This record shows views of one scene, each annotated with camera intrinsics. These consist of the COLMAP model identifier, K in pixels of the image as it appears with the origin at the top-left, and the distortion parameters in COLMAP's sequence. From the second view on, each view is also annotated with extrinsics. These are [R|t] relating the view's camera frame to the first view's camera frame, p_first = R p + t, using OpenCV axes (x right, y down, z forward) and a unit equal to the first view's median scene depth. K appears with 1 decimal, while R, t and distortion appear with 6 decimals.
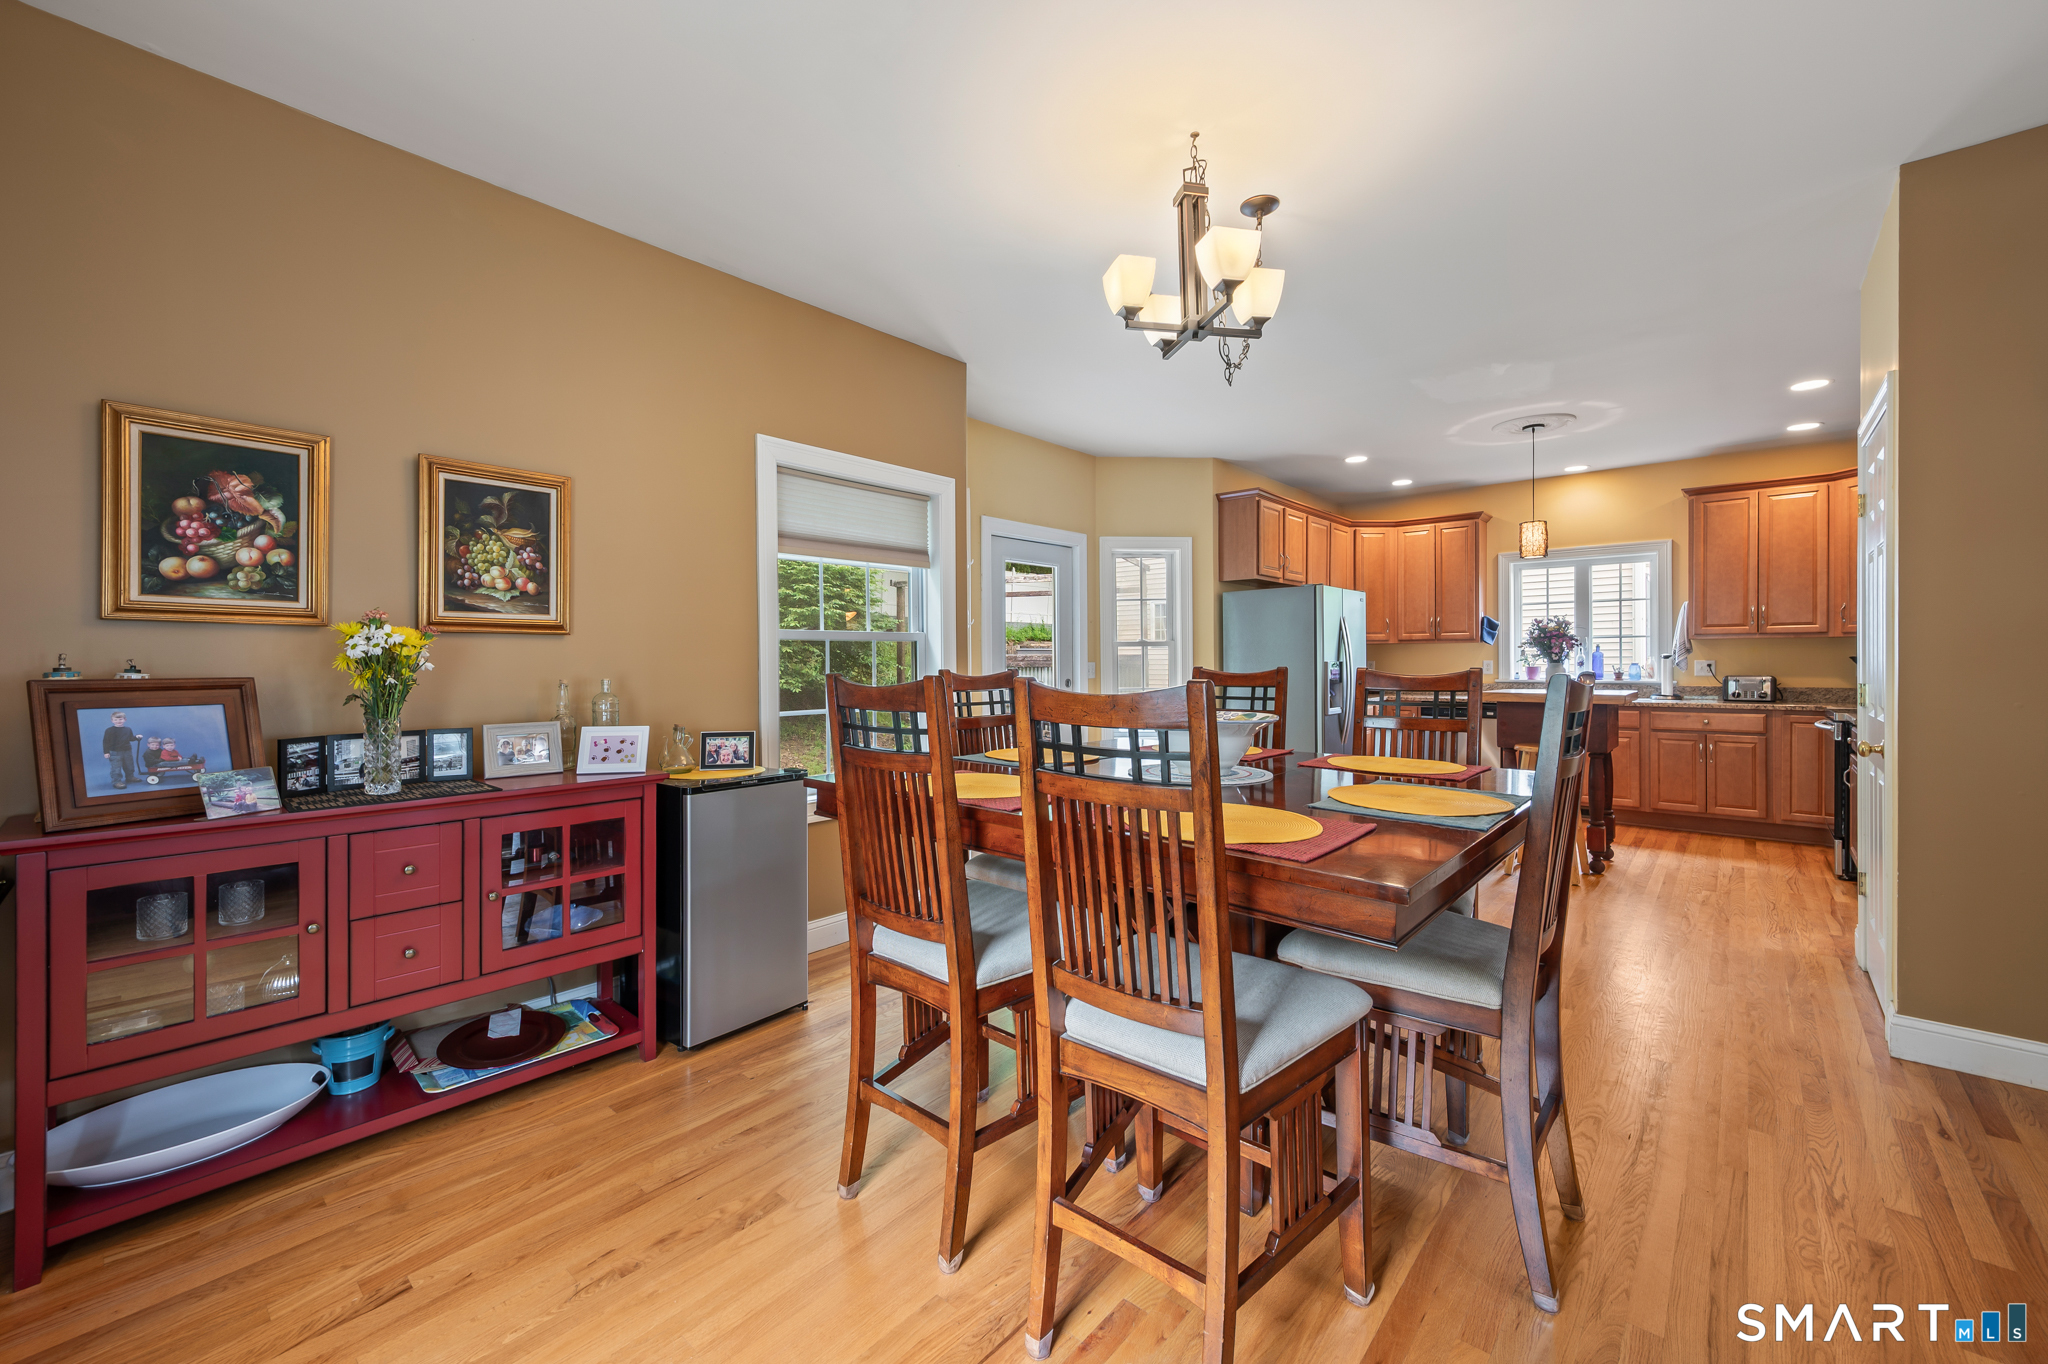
lens RADIAL K [[843.7, 0, 969.9], [0, 843.7, 666.0], [0, 0, 1]] dist [-0.005162, -0.000349]
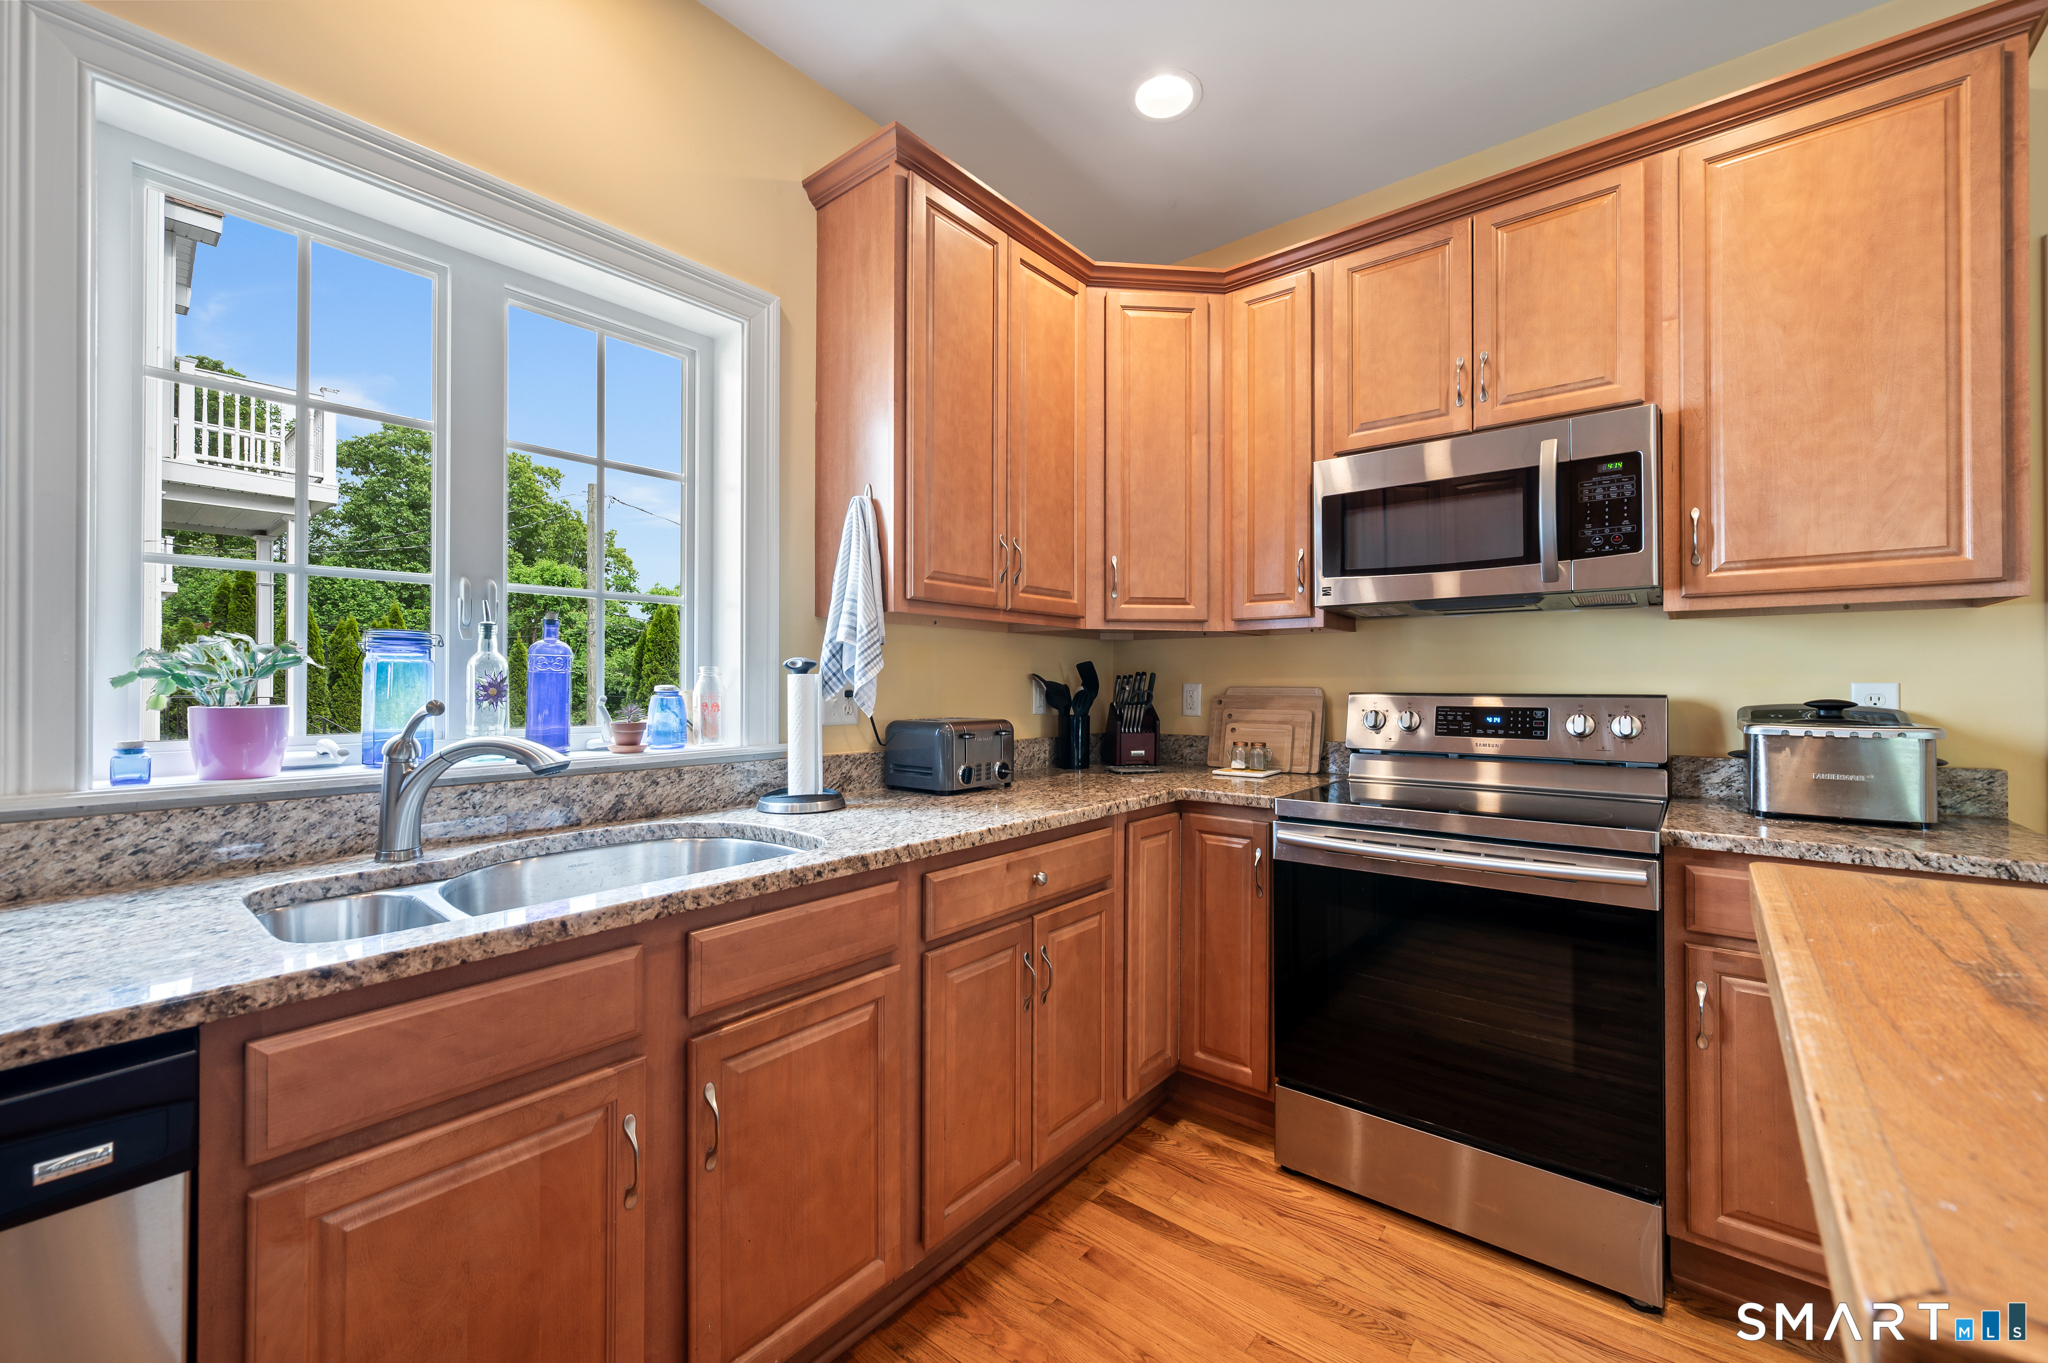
lens RADIAL K [[822.8, 0, 1105.3], [0, 822.8, 679.0], [0, 0, 1]] dist [-0.002062, 0.000594]
pose [[-0.072904, 0.010433, 0.997284, 0.605845], [0.007907, 0.999920, -0.009883, -0.003497], [-0.997308, 0.007165, -0.072981, 1.052626]]
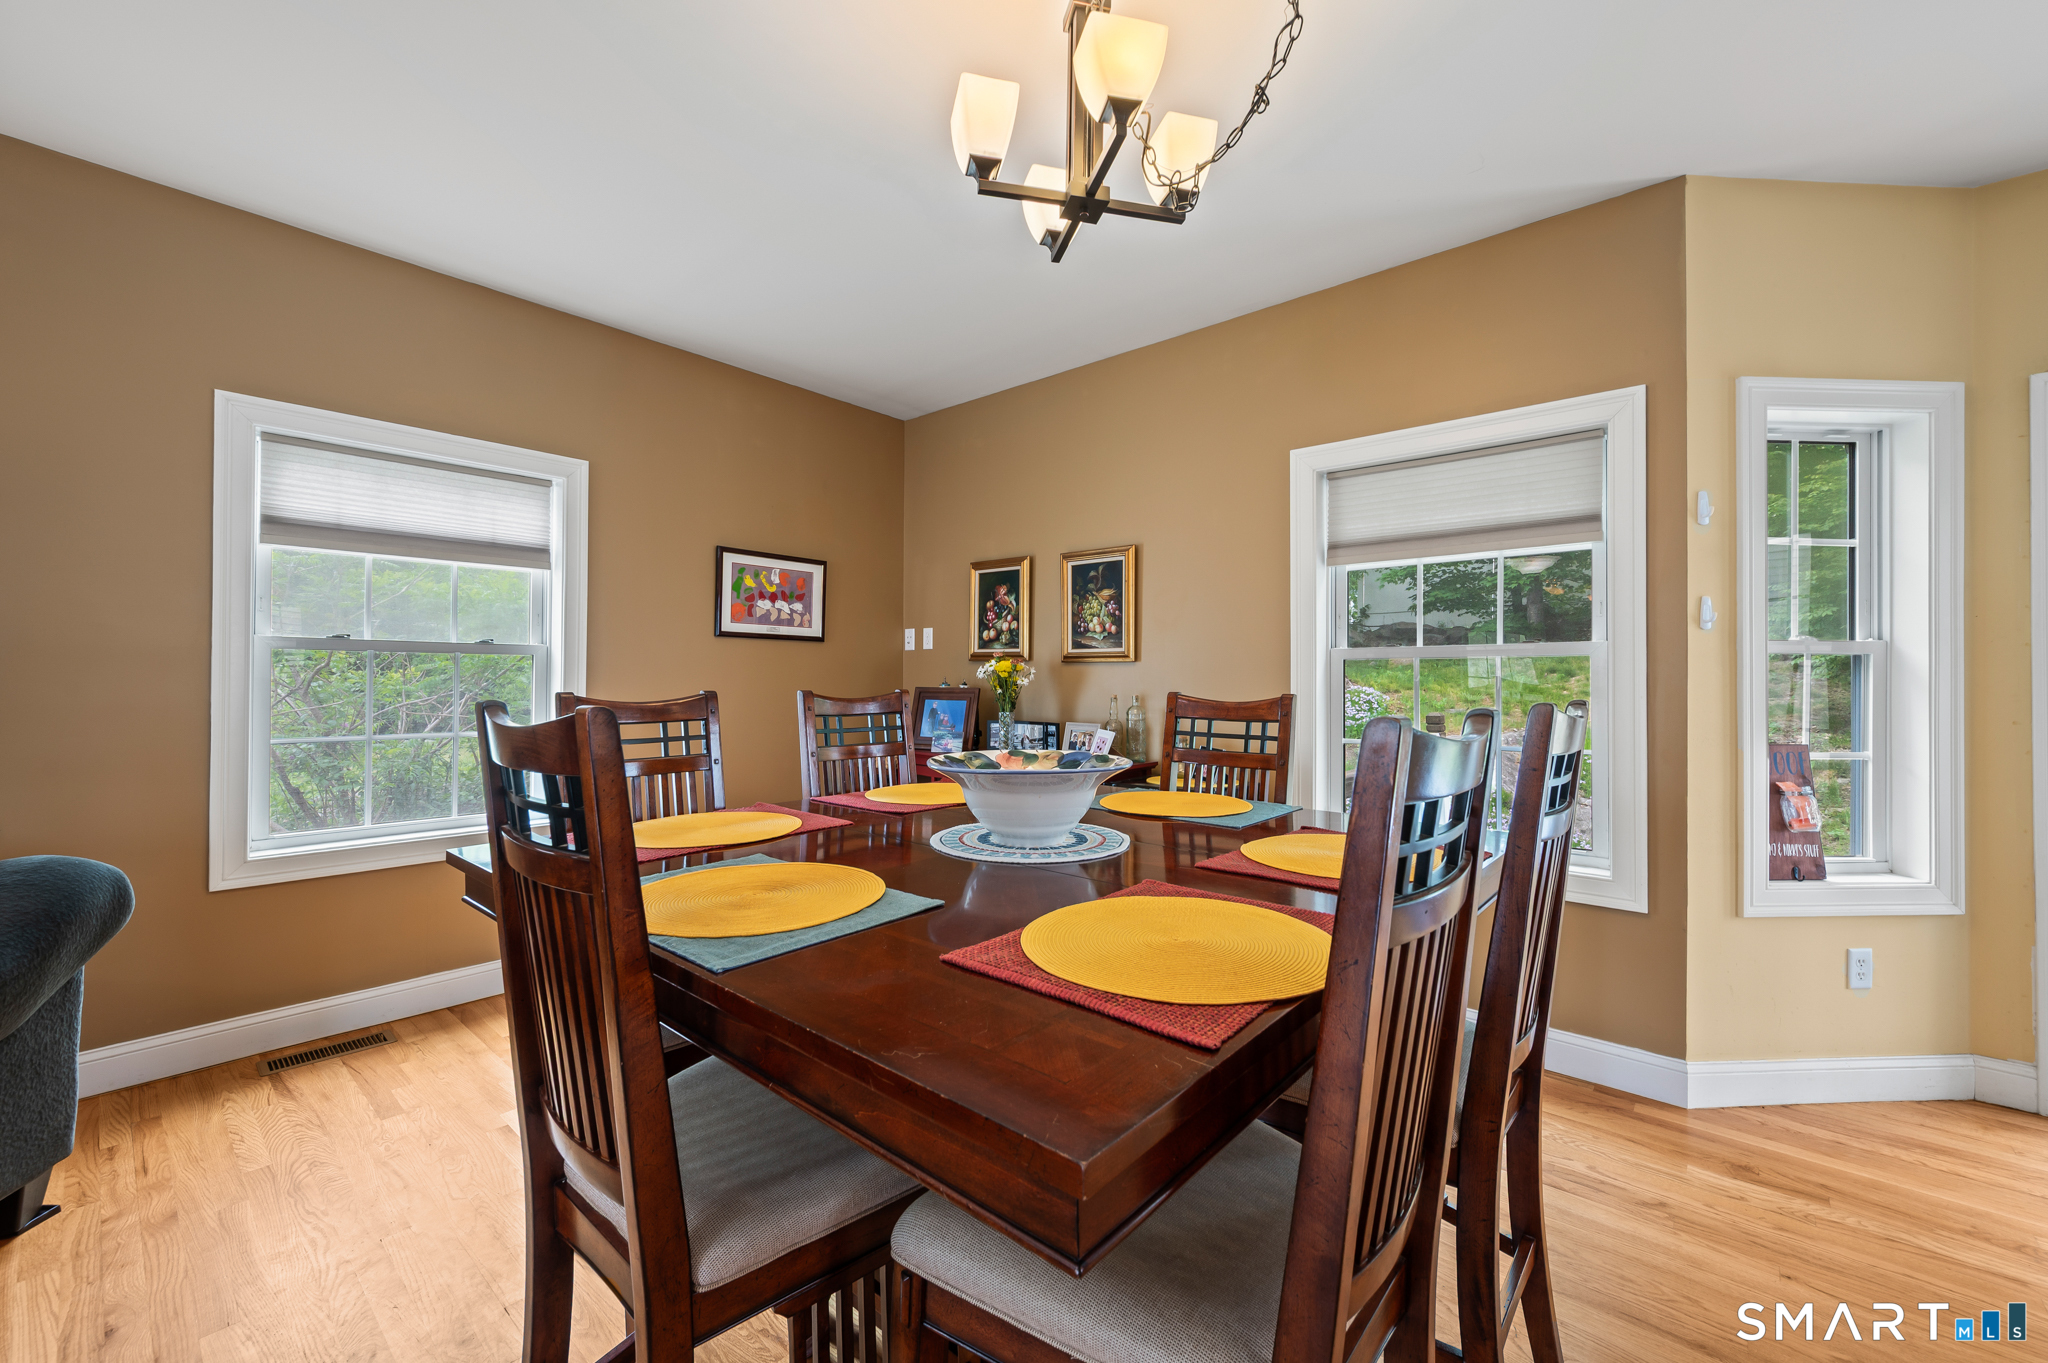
lens RADIAL K [[822.8, 0, 1100.5], [0, 822.8, 674.9], [0, 0, 1]] dist [-0.002062, 0.000594]
pose [[0.046265, -0.008091, -0.998896, 0.410066], [-0.015605, 0.999839, -0.008822, -0.002084], [0.998807, 0.015996, 0.046131, 0.442196]]
